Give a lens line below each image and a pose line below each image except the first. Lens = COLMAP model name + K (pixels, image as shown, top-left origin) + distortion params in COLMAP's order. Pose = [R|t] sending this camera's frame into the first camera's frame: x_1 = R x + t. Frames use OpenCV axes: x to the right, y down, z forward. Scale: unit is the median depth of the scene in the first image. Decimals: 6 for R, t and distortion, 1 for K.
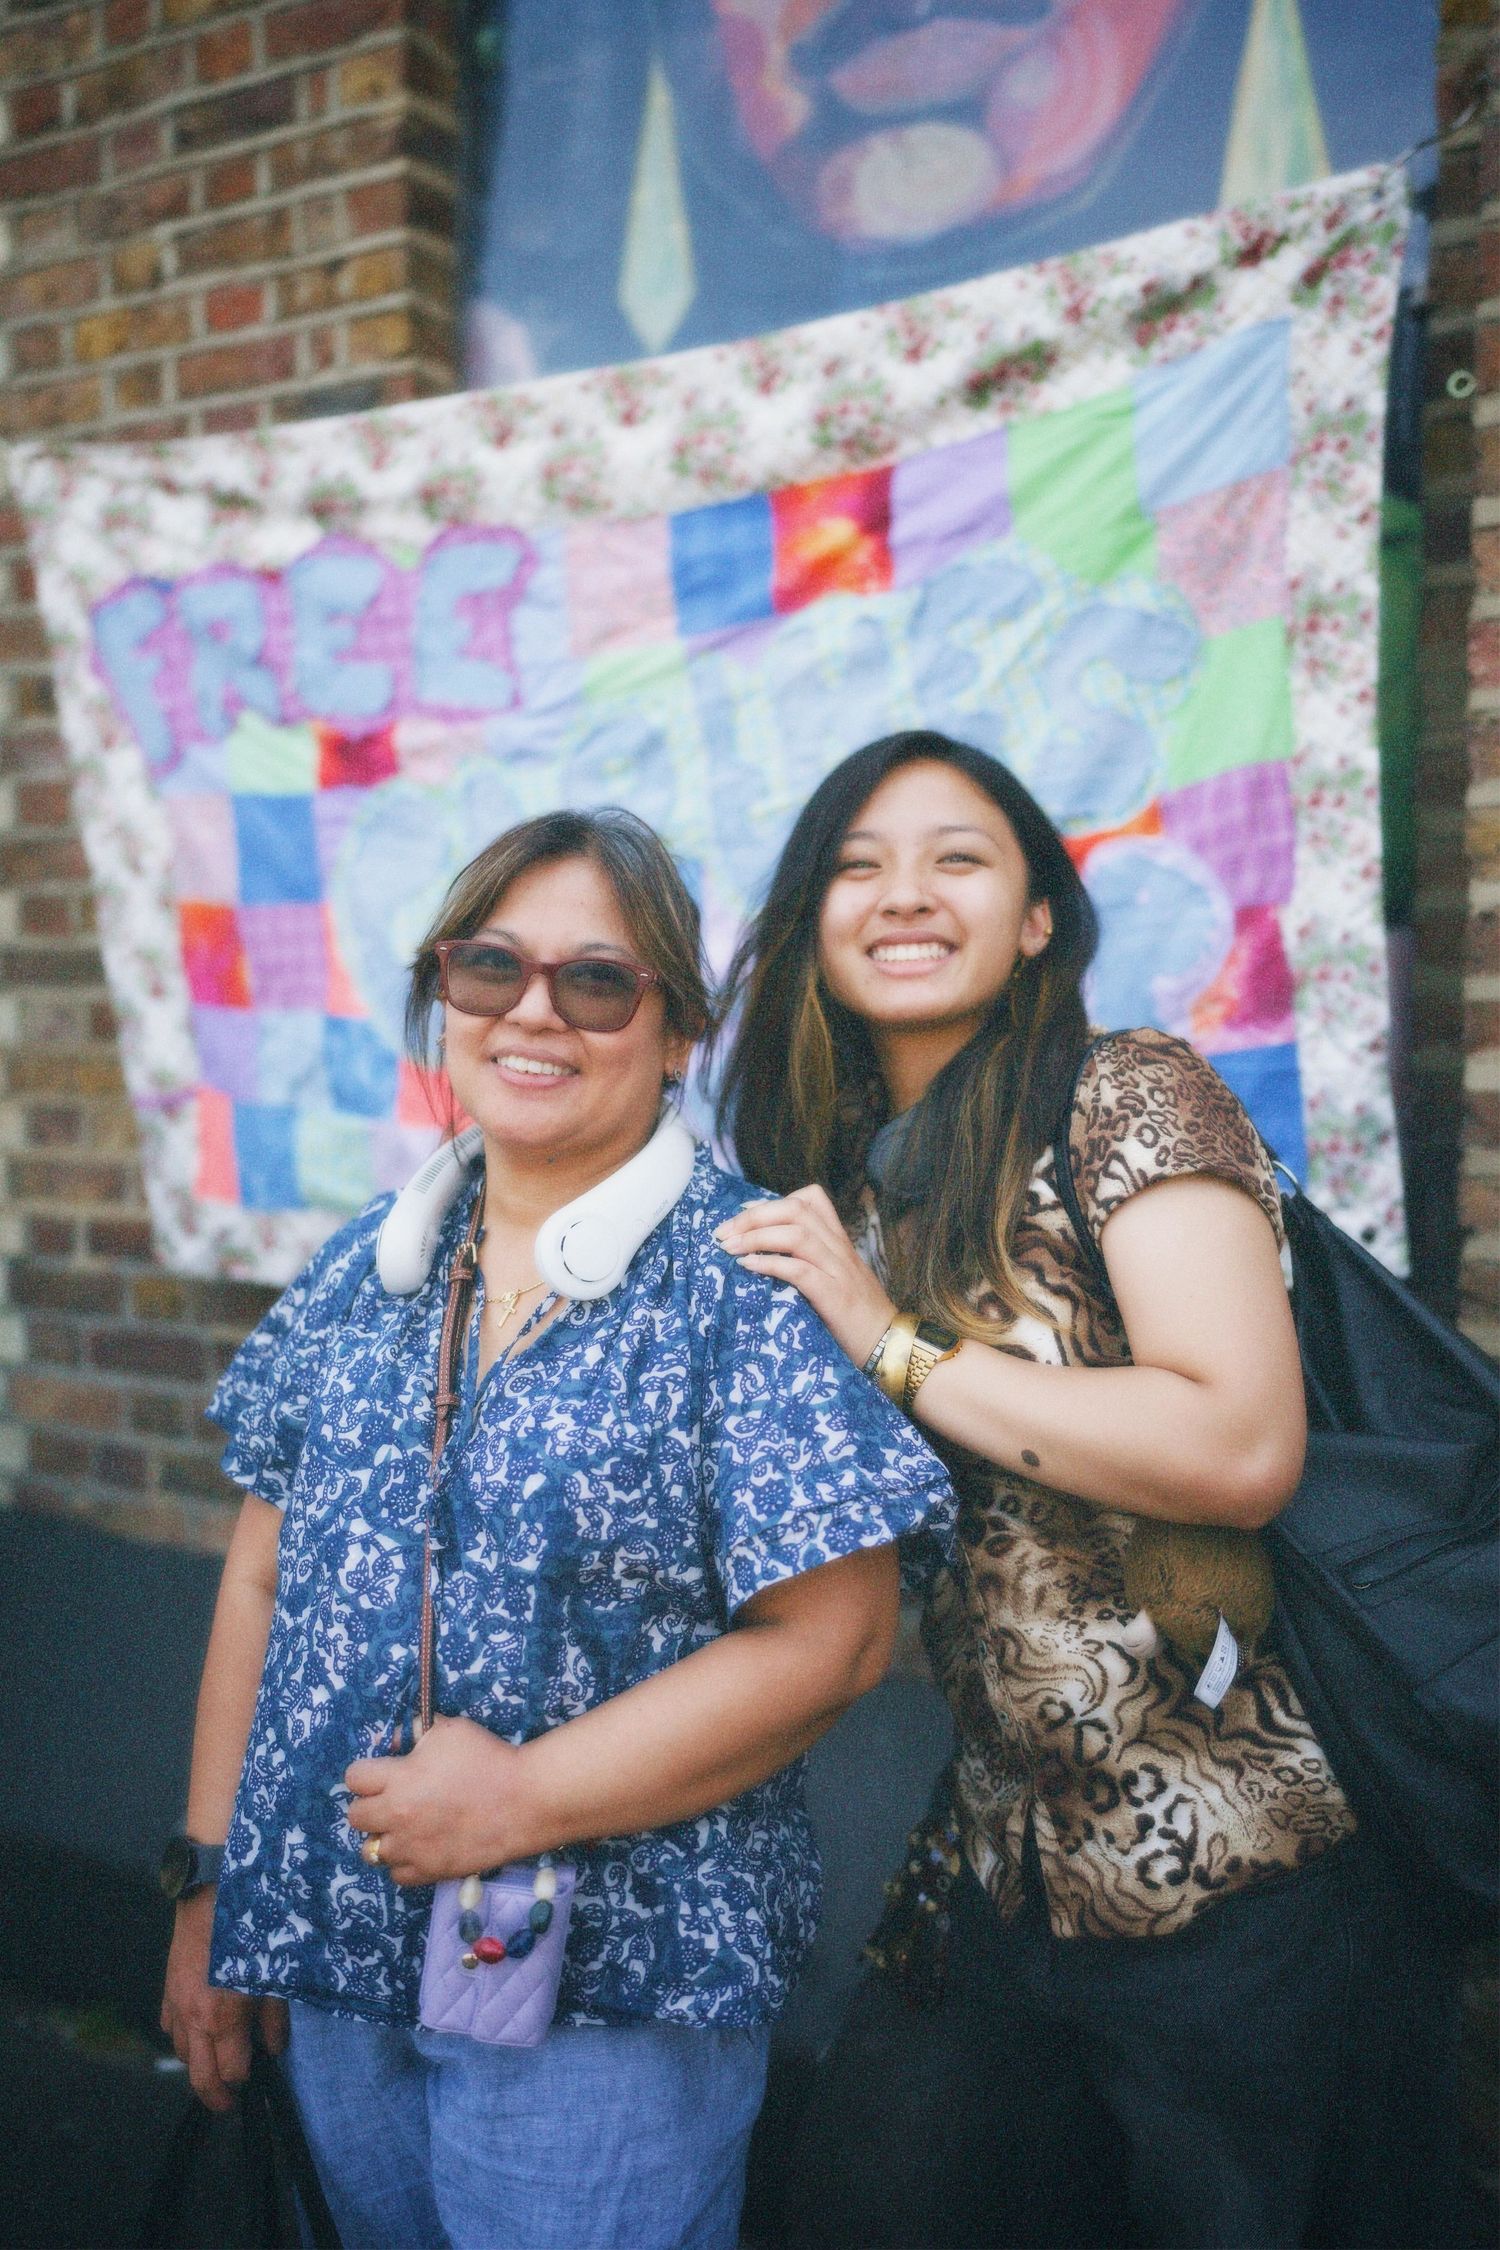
lens RADIAL K [[2253.2, 0, 750.9], [0, 2253.2, 1124.6], [0, 0, 1]] dist [0.018857, 0.000000]
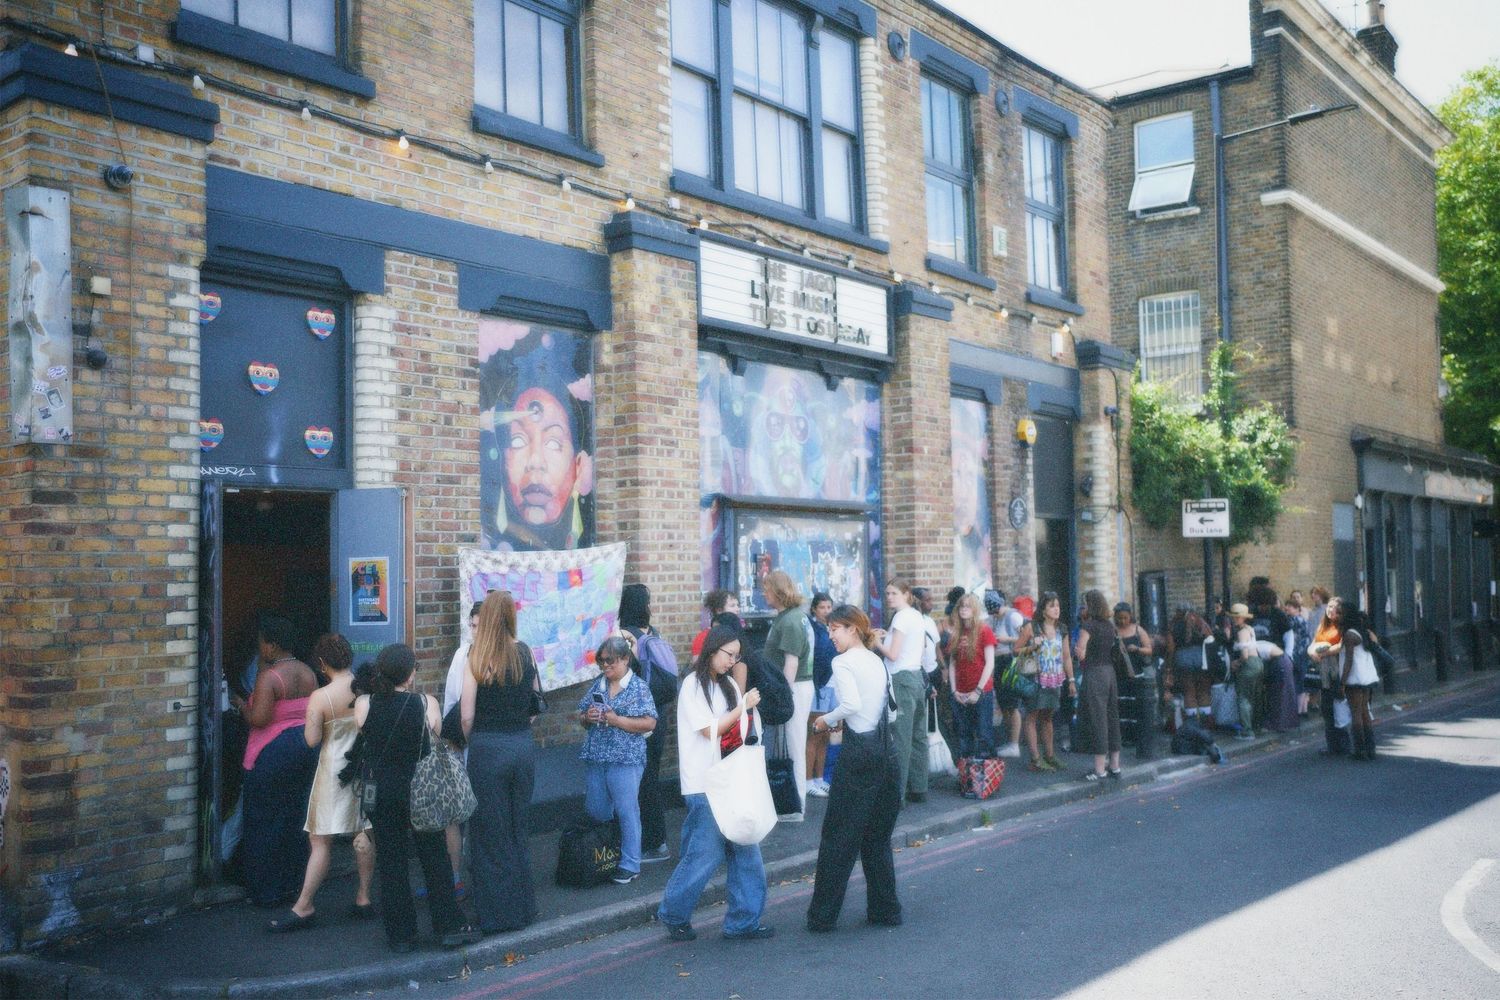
lens RADIAL K [[1502.1, 0, 750.4], [0, 1502.1, 502.0], [0, 0, 1]] dist [0.018857, 0.000000]
pose [[0.170664, 0.048932, 0.984114, -3.976486], [0.053838, 0.996811, -0.058900, -0.165575], [-0.983857, 0.063035, 0.167485, -0.314913]]
